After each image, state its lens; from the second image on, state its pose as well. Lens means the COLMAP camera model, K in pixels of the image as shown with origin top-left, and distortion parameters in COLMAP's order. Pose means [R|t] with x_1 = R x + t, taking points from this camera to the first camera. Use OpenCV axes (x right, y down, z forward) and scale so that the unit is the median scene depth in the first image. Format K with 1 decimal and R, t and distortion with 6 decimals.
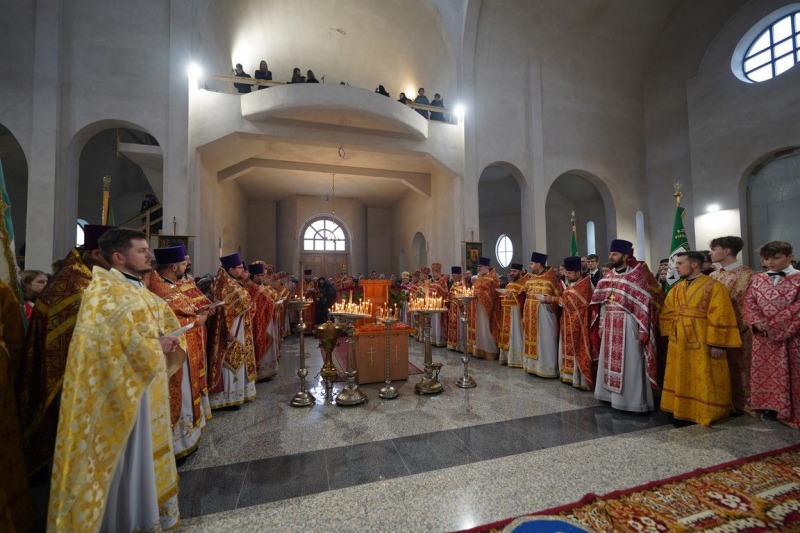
lens RADIAL K [[323.2, 0, 402.8], [0, 323.2, 269.7], [0, 0, 1]] dist [-0.003070, 0.000093]
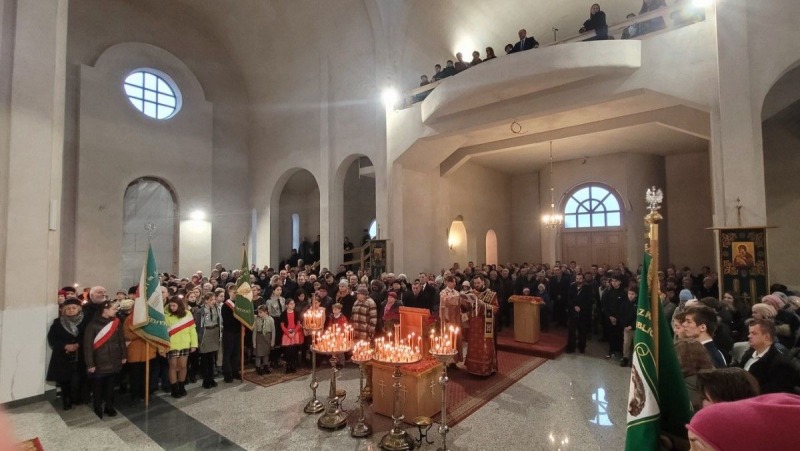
lens RADIAL K [[398.8, 0, 404.2], [0, 398.8, 209.6], [0, 0, 1]] dist [0.002372, 0.000144]
pose [[0.575559, -0.072547, -0.814536, 0.412528], [0.036438, 0.997343, -0.063081, -0.088324], [0.816948, 0.006626, 0.576674, 0.160597]]
